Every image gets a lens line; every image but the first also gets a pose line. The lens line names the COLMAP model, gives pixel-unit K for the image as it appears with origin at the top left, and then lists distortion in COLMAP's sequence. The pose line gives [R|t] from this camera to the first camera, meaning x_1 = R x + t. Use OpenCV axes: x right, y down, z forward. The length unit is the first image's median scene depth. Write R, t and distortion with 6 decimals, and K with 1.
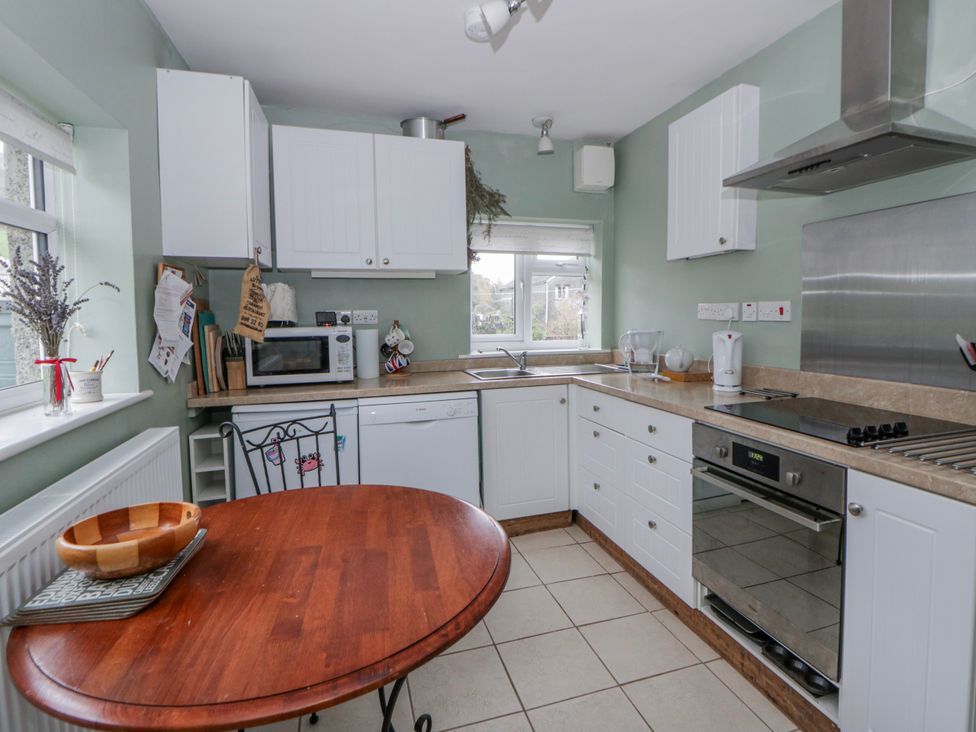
lens RADIAL K [[512.6, 0, 502.1], [0, 512.6, 355.6], [0, 0, 1]] dist [0.004035, -0.015388]
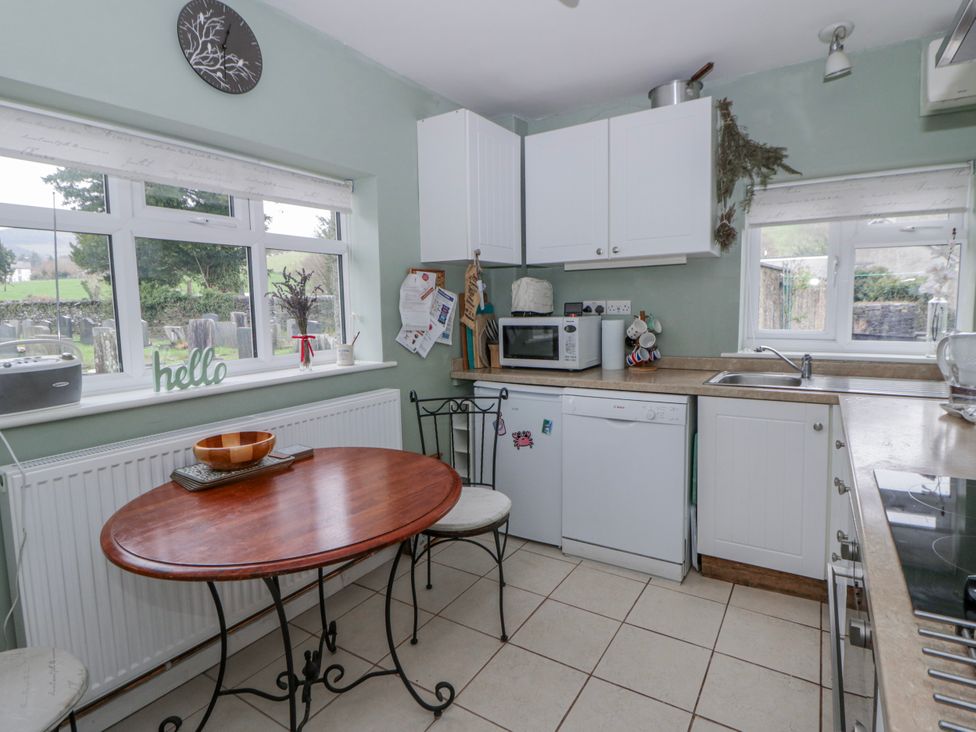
lens RADIAL K [[512.6, 0, 502.1], [0, 512.6, 355.6], [0, 0, 1]] dist [0.004035, -0.015388]
pose [[0.649149, 0.073544, -0.757098, 0.387456], [-0.053693, 0.997263, 0.050837, -0.024122], [0.758764, 0.007650, 0.651321, 0.219770]]
